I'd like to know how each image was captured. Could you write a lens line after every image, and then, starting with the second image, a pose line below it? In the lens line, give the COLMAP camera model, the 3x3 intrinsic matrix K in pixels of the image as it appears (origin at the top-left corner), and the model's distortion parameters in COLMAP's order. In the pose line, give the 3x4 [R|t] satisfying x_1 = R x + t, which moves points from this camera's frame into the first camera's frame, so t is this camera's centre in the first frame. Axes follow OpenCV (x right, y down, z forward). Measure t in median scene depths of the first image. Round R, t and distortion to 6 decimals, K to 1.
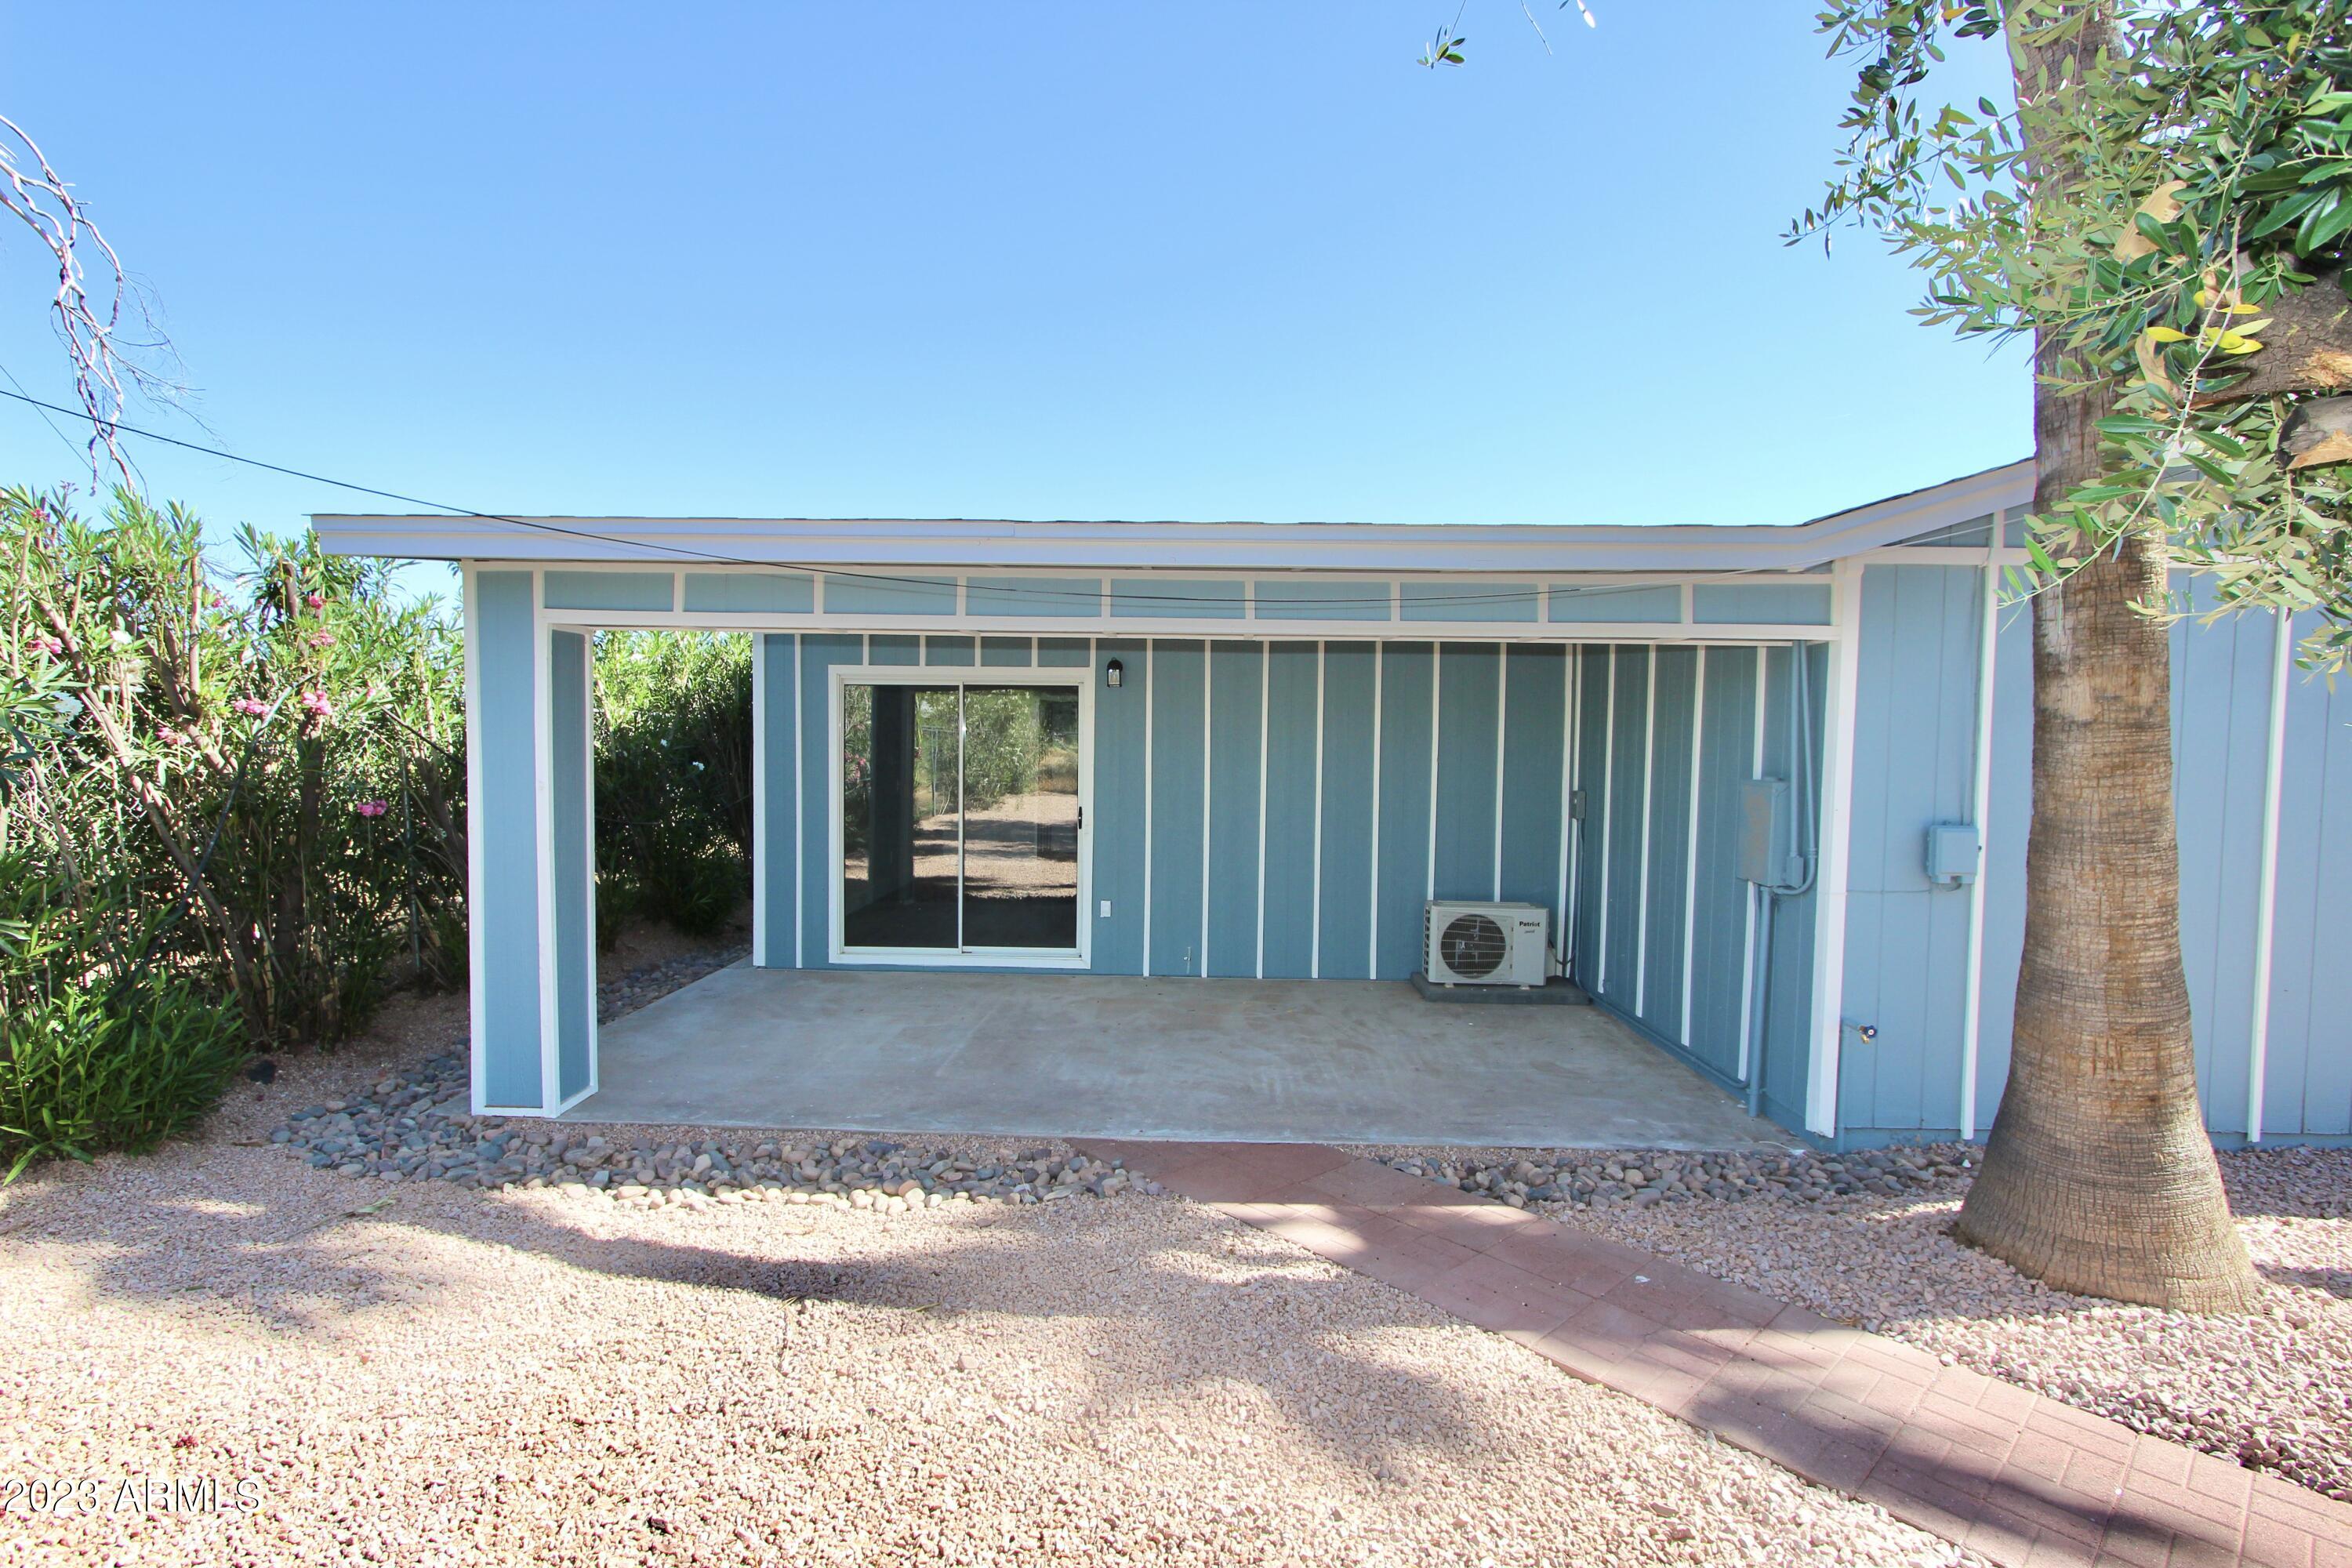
lens RADIAL K [[1109.4, 0, 1177.0], [0, 1109.4, 783.5], [0, 0, 1]] dist [-0.002568, -0.000566]
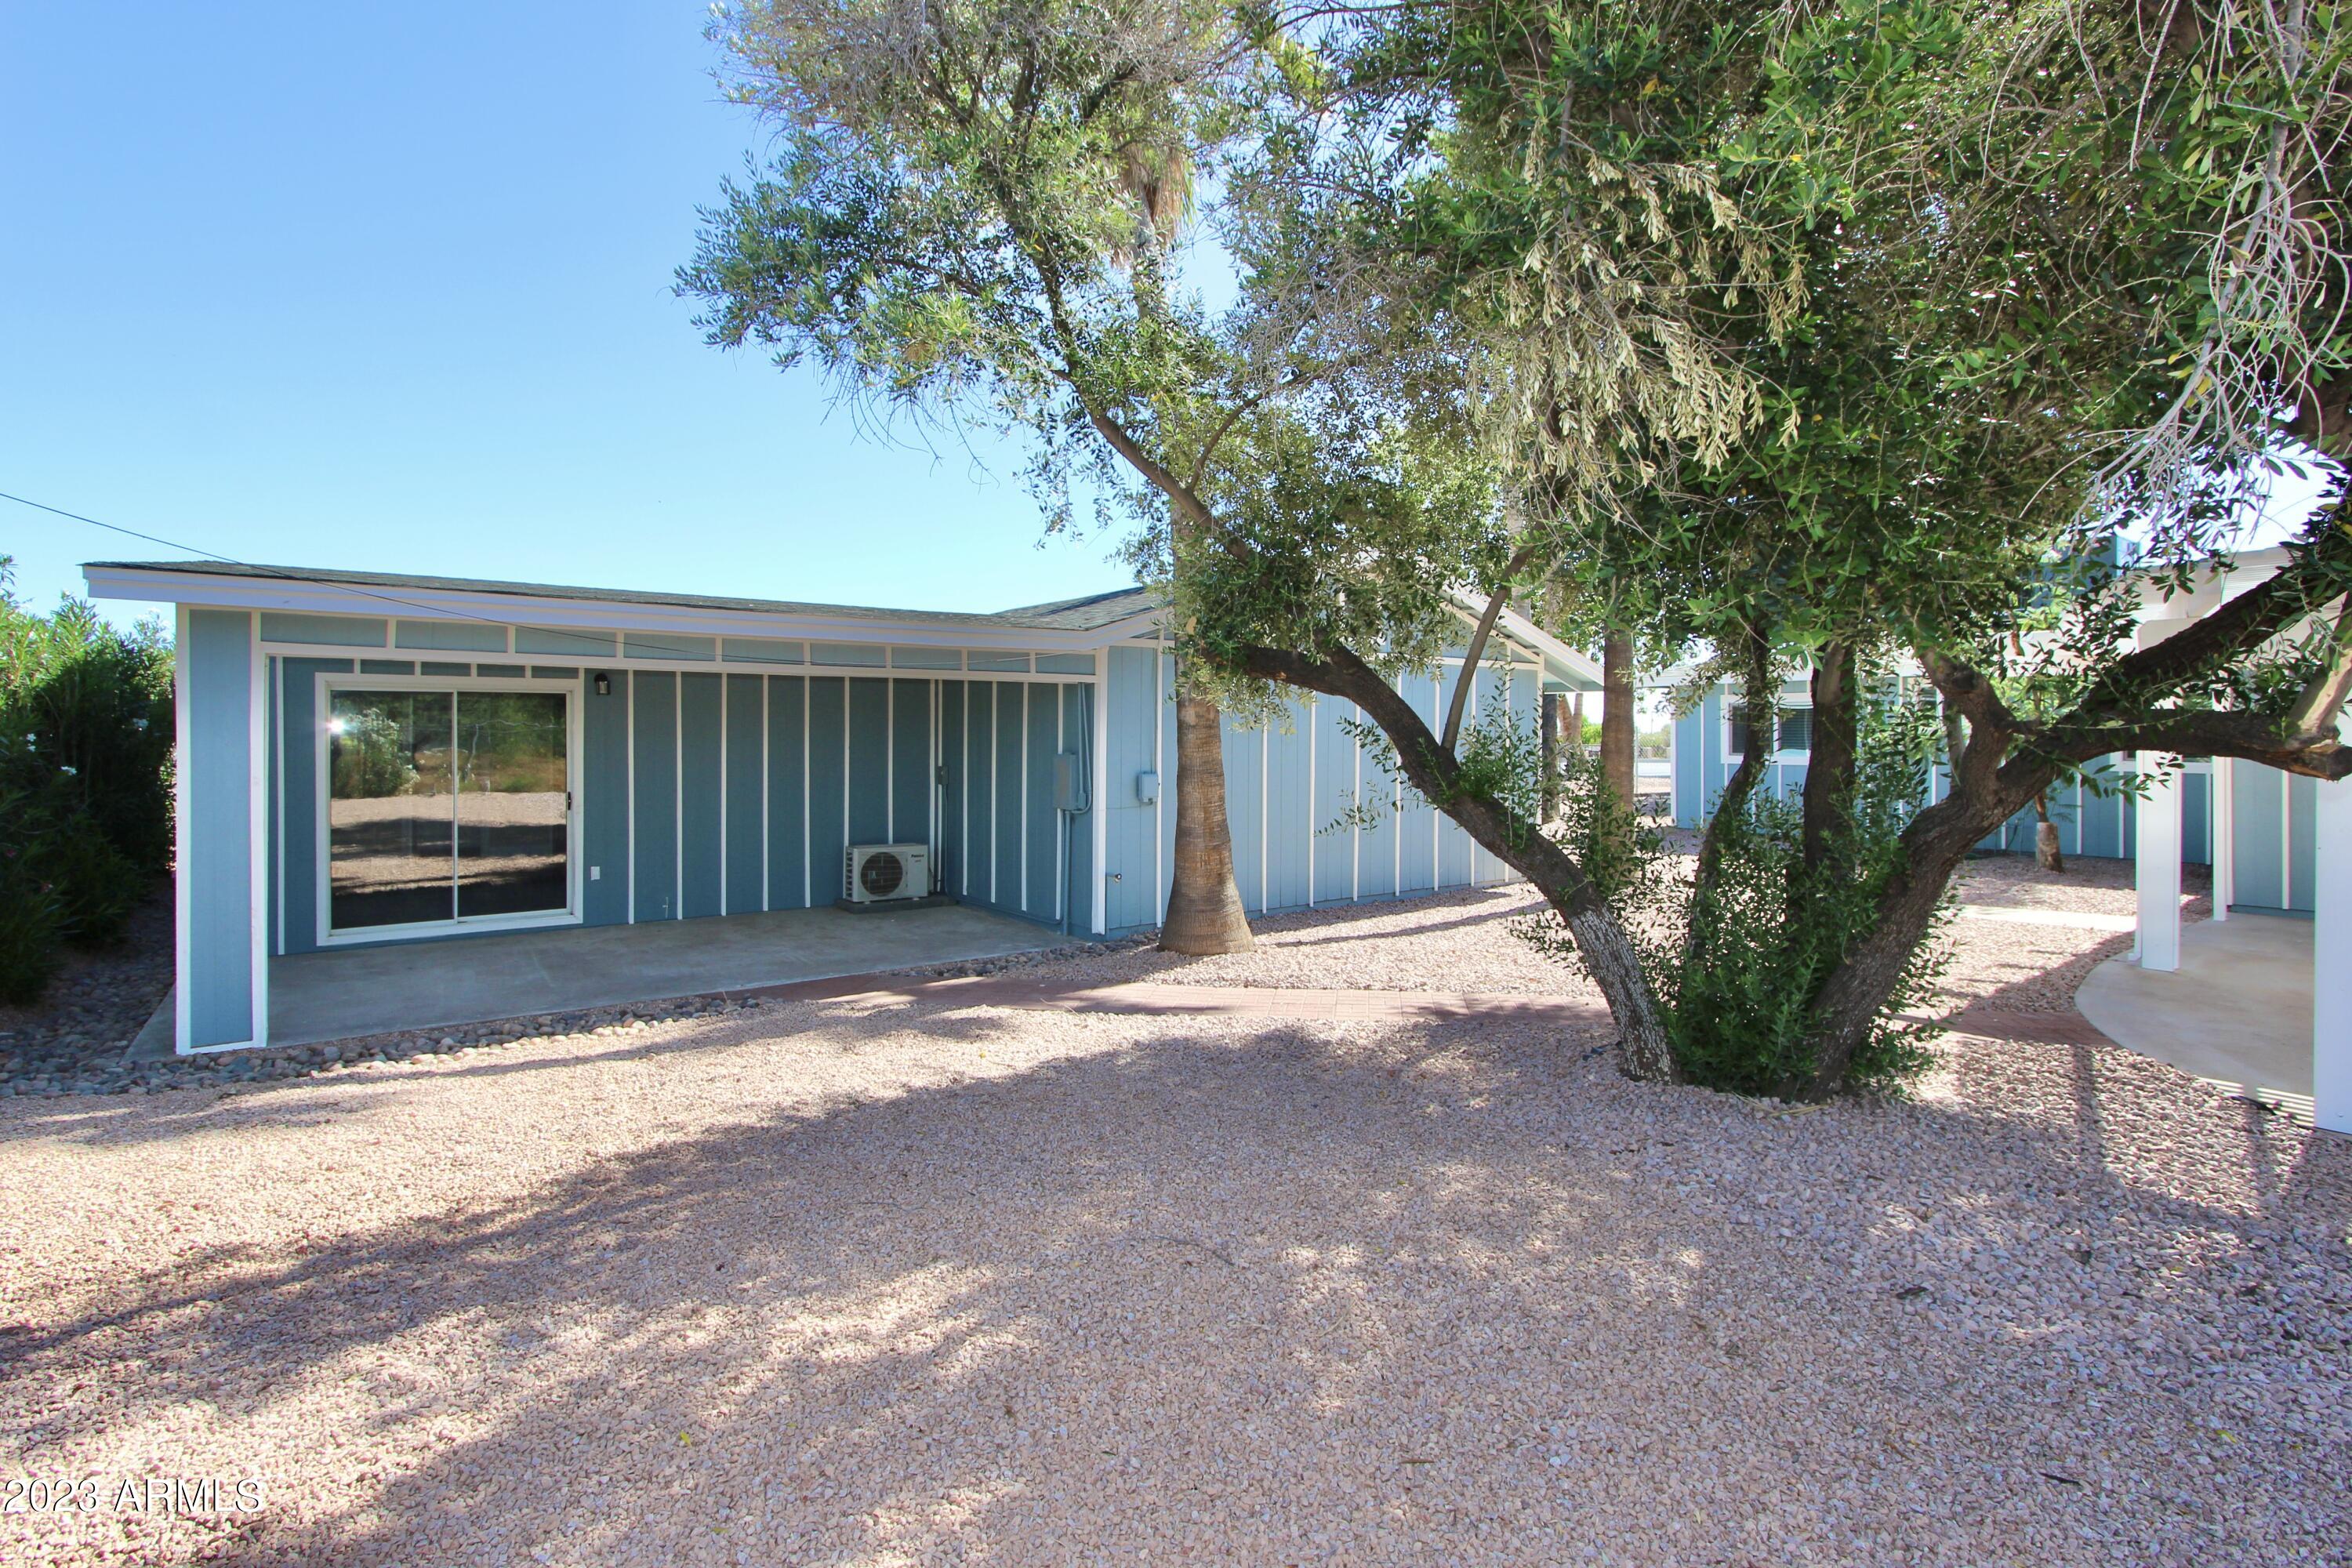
lens RADIAL K [[1109.4, 0, 1178.2], [0, 1109.4, 759.1], [0, 0, 1]] dist [-0.002568, -0.000566]
pose [[0.795082, -0.030572, 0.605731, -0.449565], [0.035974, 0.999348, 0.003220, 0.006284], [-0.605435, 0.019230, 0.795663, -0.601173]]
